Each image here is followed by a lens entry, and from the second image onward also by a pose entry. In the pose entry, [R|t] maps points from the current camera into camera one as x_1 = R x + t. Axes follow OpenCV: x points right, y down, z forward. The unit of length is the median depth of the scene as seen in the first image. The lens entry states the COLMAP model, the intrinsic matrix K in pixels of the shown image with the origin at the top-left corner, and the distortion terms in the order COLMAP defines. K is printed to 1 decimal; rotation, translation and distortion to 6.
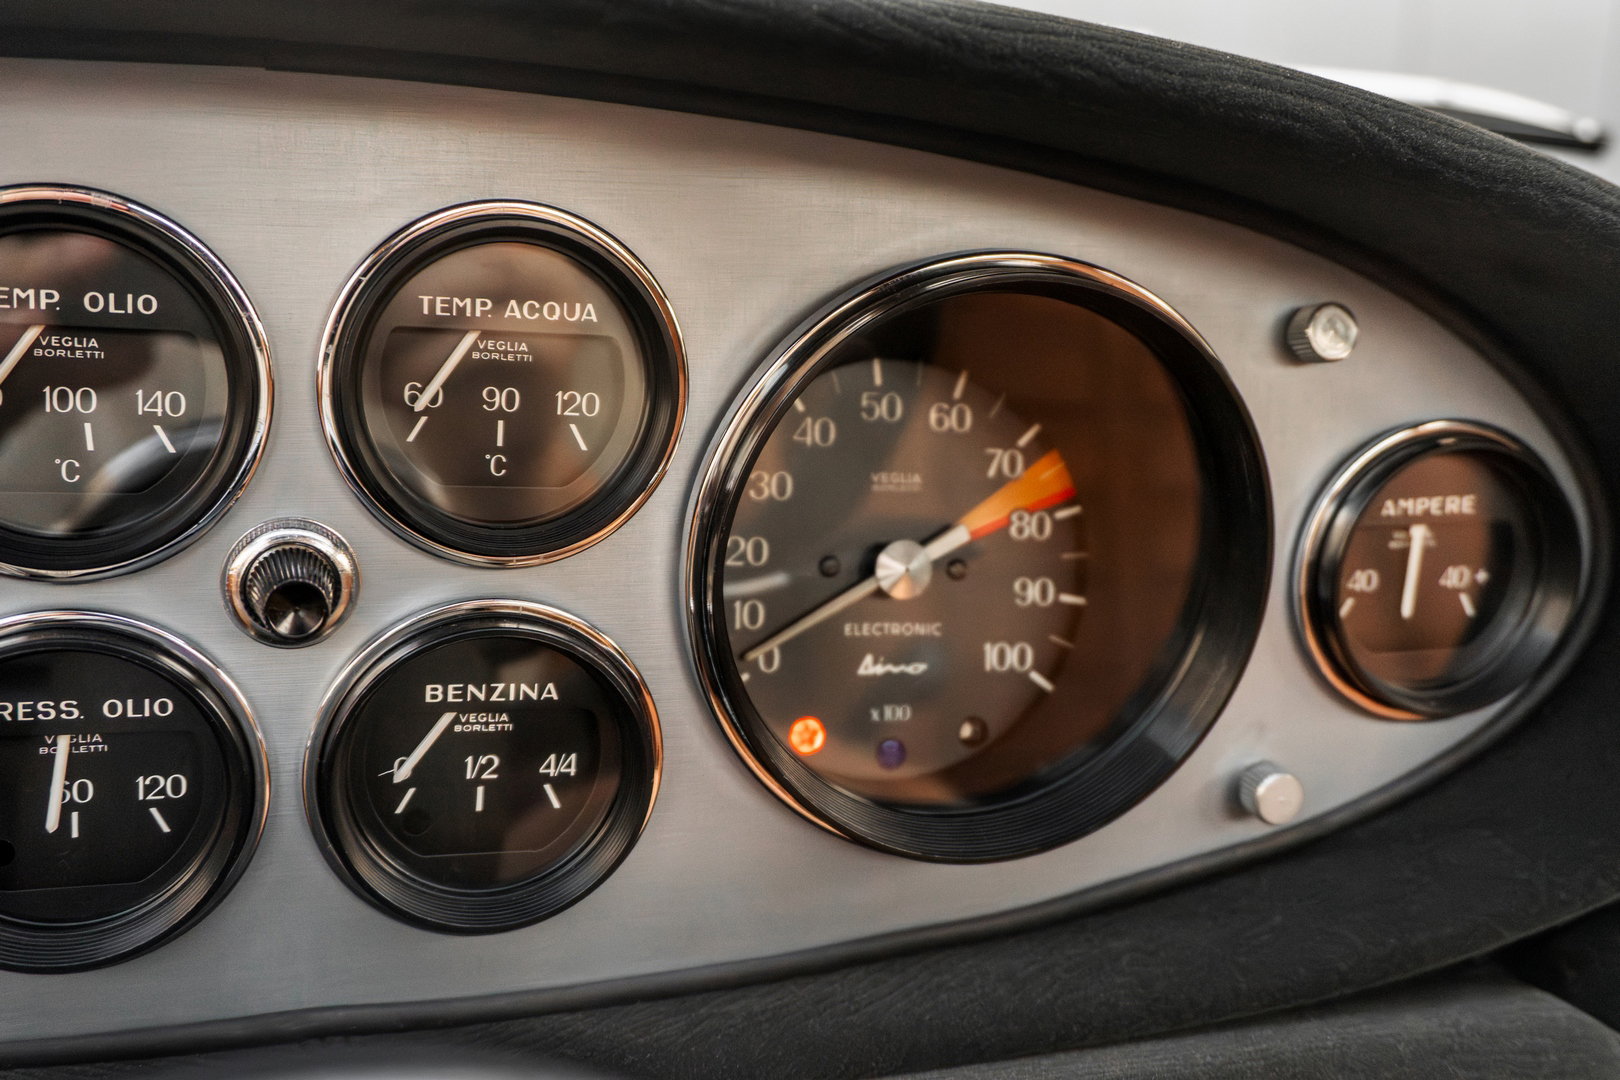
lens RADIAL K [[1717.1, 0, 810.0], [0, 1717.1, 540.0], [0, 0, 1]] dist [0.062808, -0.016648]
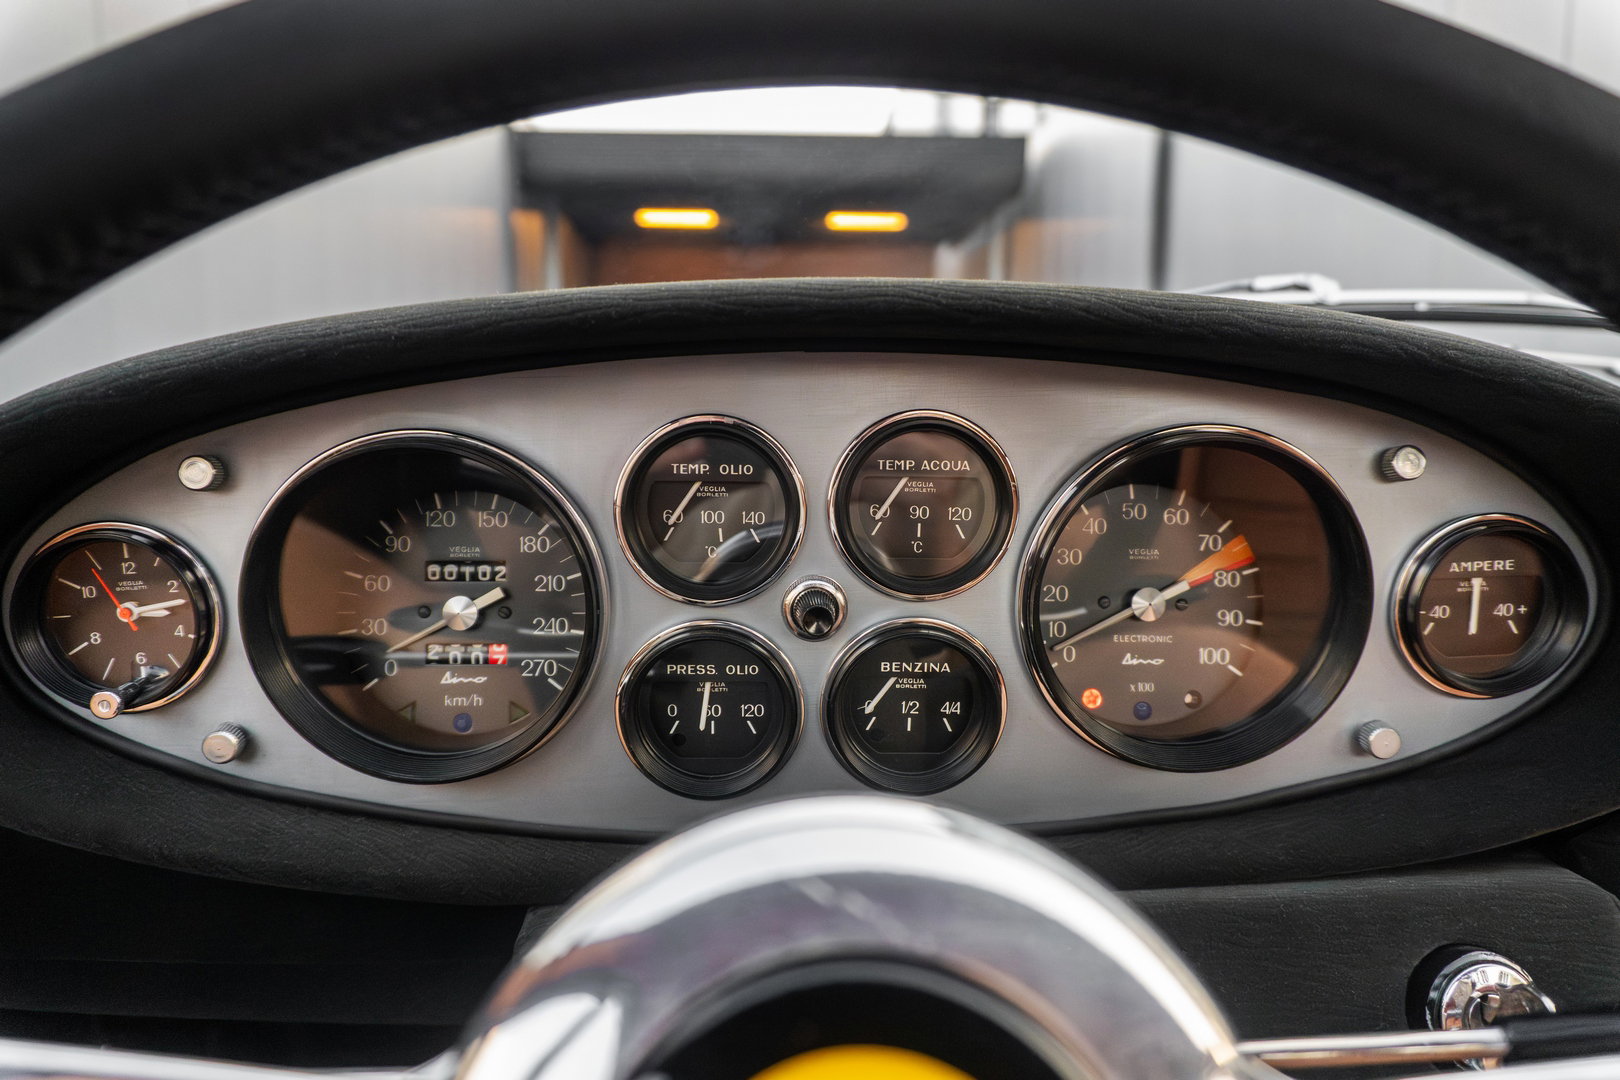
lens RADIAL K [[1097.8, 0, 810.0], [0, 1097.8, 540.0], [0, 0, 1]] dist [-0.028569, -0.000409]
pose [[0.961048, -0.011795, -0.276128, 0.037803], [-0.001726, 0.998813, -0.048671, 0.008037], [0.276375, 0.047252, 0.959888, -0.191425]]
